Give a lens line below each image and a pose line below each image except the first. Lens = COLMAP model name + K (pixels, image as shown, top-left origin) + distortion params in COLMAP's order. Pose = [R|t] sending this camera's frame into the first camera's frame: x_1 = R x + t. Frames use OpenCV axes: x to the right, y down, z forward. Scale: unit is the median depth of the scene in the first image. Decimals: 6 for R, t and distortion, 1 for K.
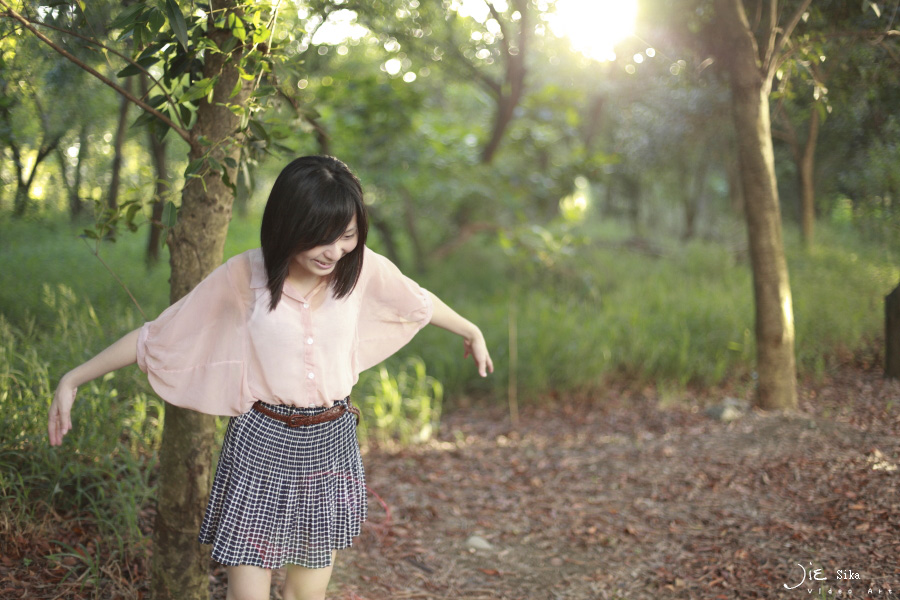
lens RADIAL K [[1283.3, 0, 449.5], [0, 1283.3, 298.6], [0, 0, 1]] dist [-0.123565, 0.000000]
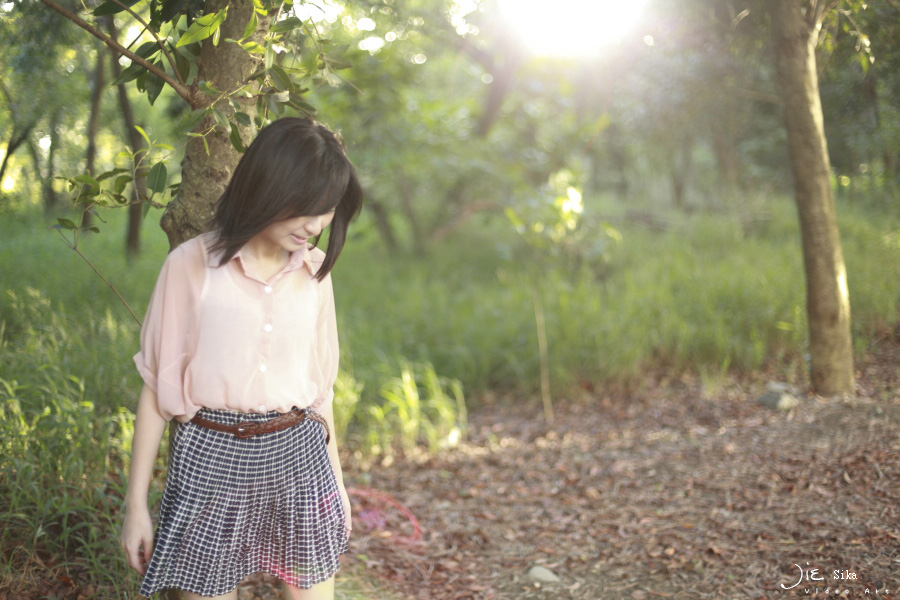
lens RADIAL K [[1283.3, 0, 451.0], [0, 1283.3, 300.3], [0, 0, 1]] dist [-0.123565, 0.000000]
pose [[0.999295, -0.033190, 0.017522, -0.029701], [0.032901, 0.999322, 0.016539, -0.003741], [-0.018059, -0.015951, 0.999710, 0.102528]]
